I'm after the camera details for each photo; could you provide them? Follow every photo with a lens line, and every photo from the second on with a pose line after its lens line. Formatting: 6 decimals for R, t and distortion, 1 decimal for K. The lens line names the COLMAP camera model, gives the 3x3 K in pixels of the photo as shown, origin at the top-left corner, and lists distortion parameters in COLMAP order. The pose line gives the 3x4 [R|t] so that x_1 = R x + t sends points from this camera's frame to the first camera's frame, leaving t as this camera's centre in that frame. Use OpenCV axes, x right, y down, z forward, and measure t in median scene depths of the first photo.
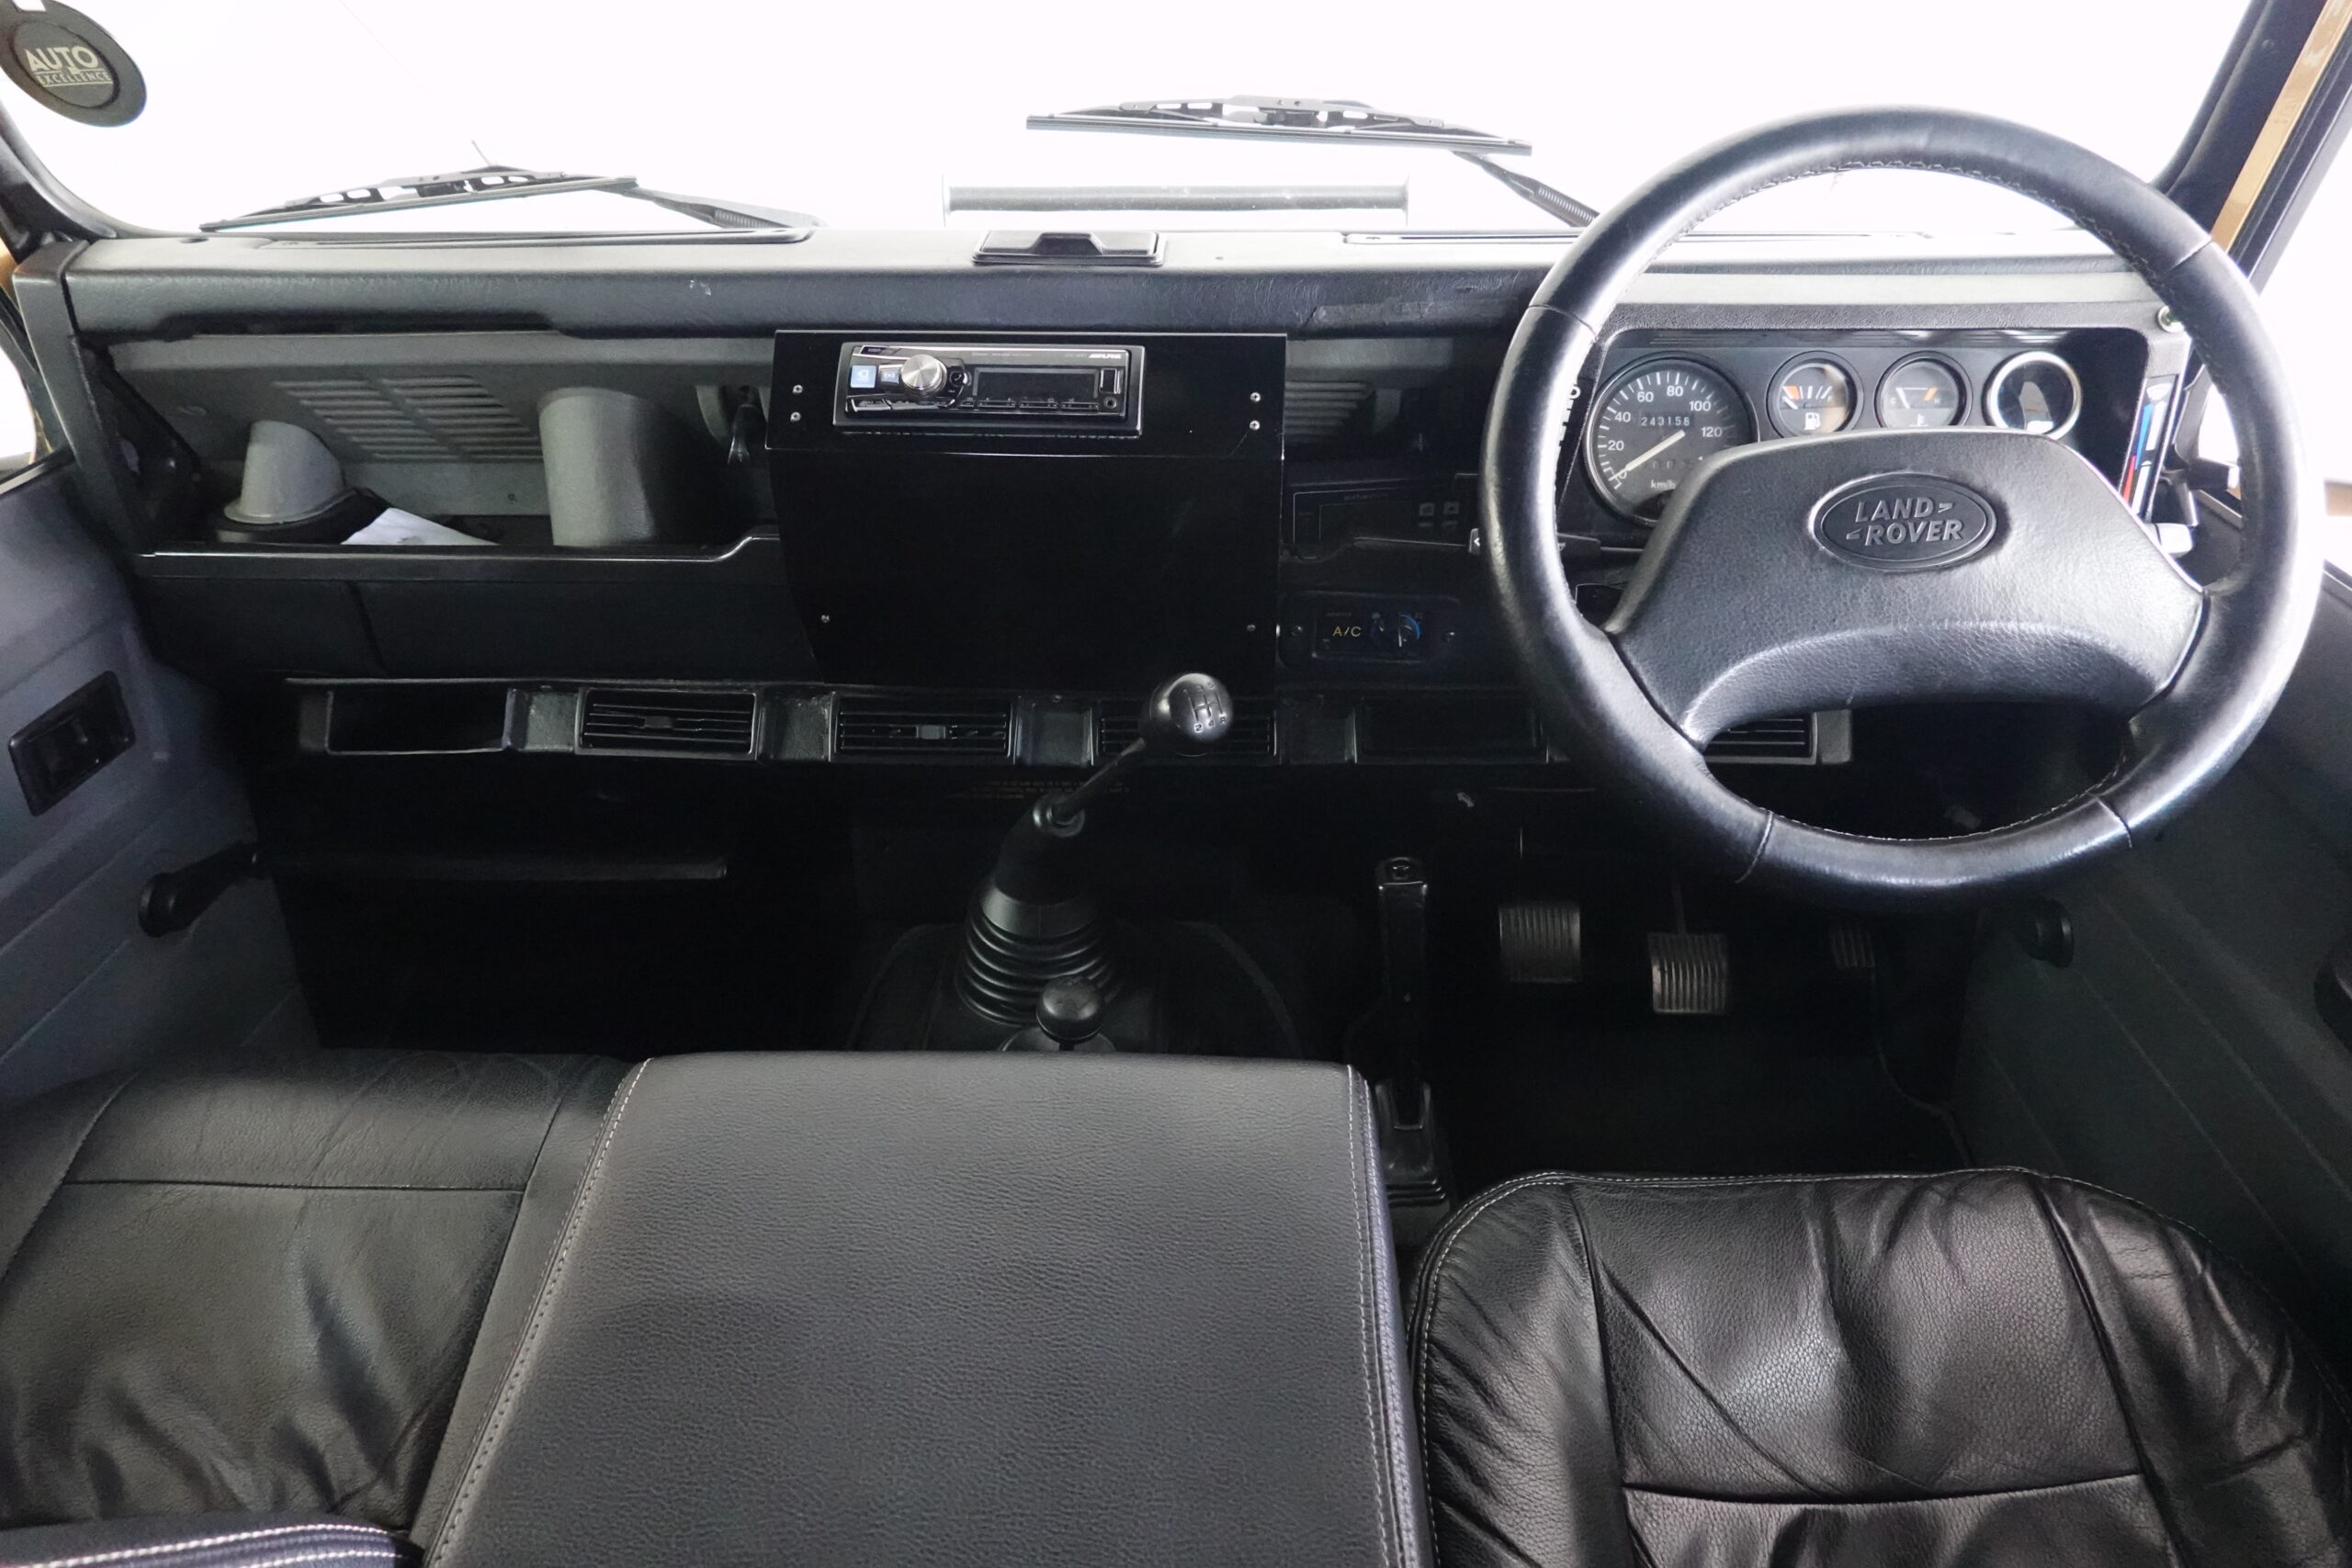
lens RADIAL K [[1607.9, 0, 1177.6], [0, 1607.9, 786.1], [0, 0, 1]] dist [0.011453, 0.003090]
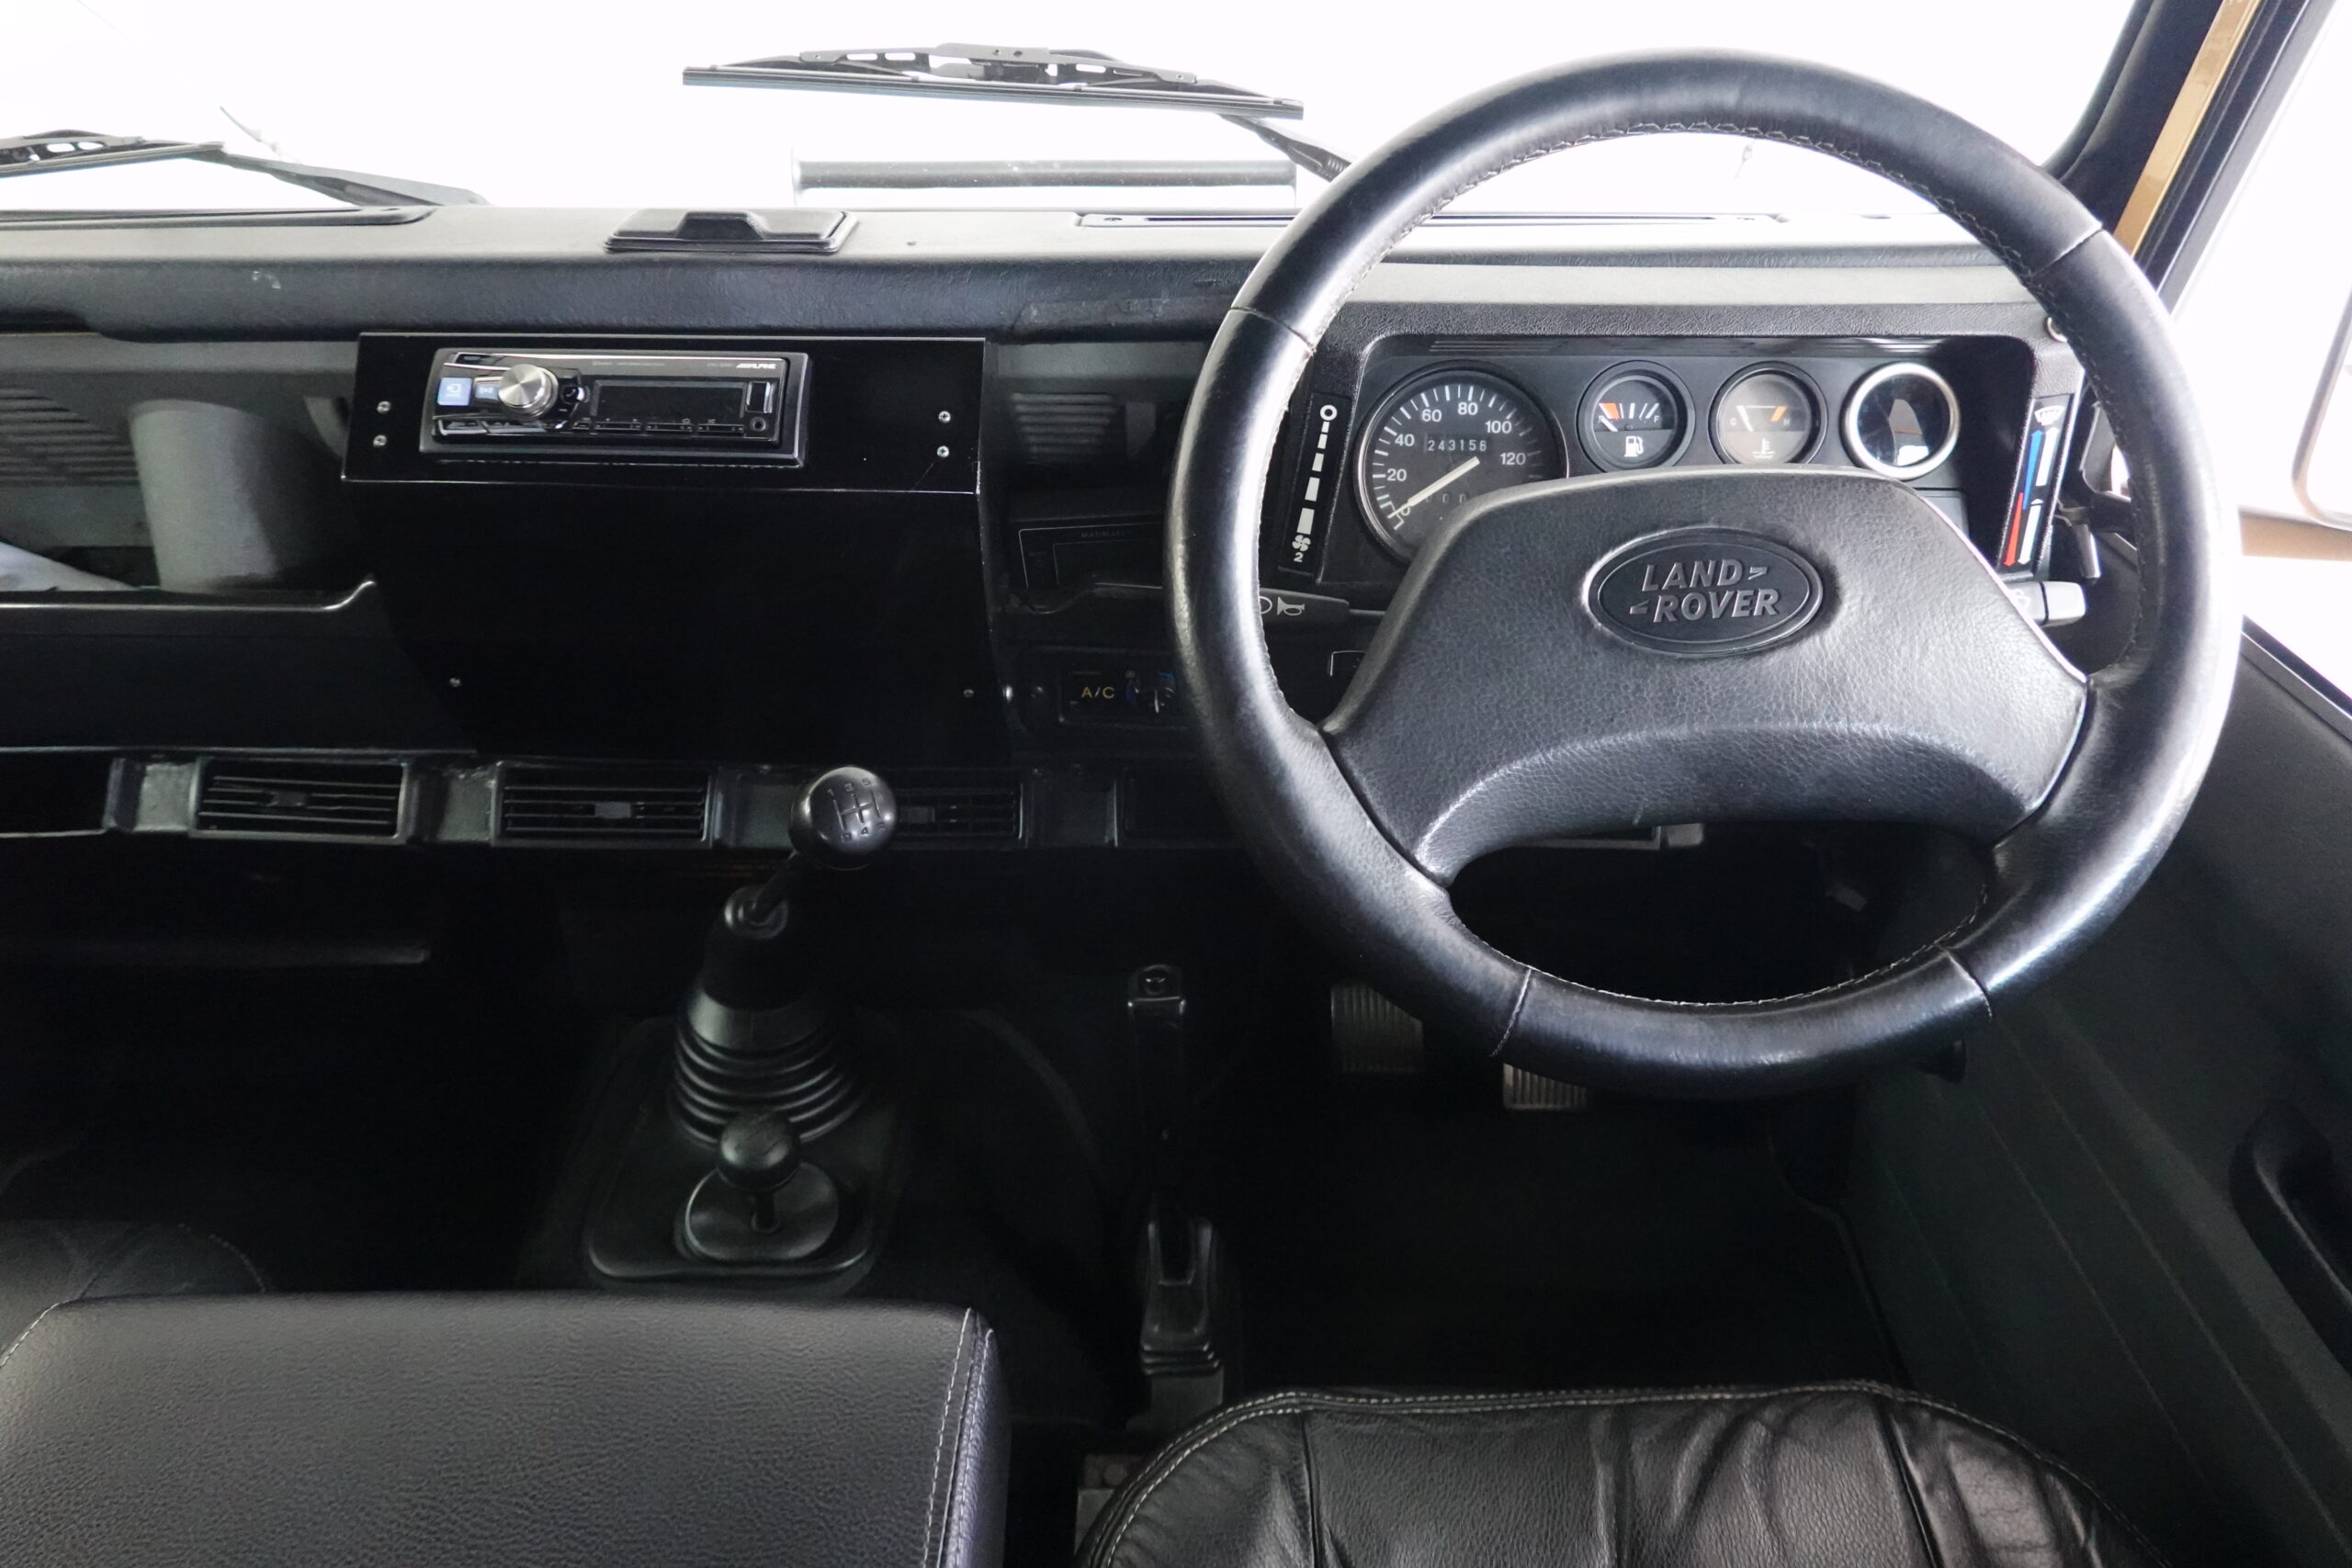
lens RADIAL K [[1605.6, 0, 1170.4], [0, 1605.6, 787.8], [0, 0, 1]] dist [0.002759, 0.005962]
pose [[0.999982, -0.001353, 0.005781, 0.157986], [0.001271, 0.999900, 0.014088, -0.067170], [-0.005800, -0.014080, 0.999884, 0.192023]]
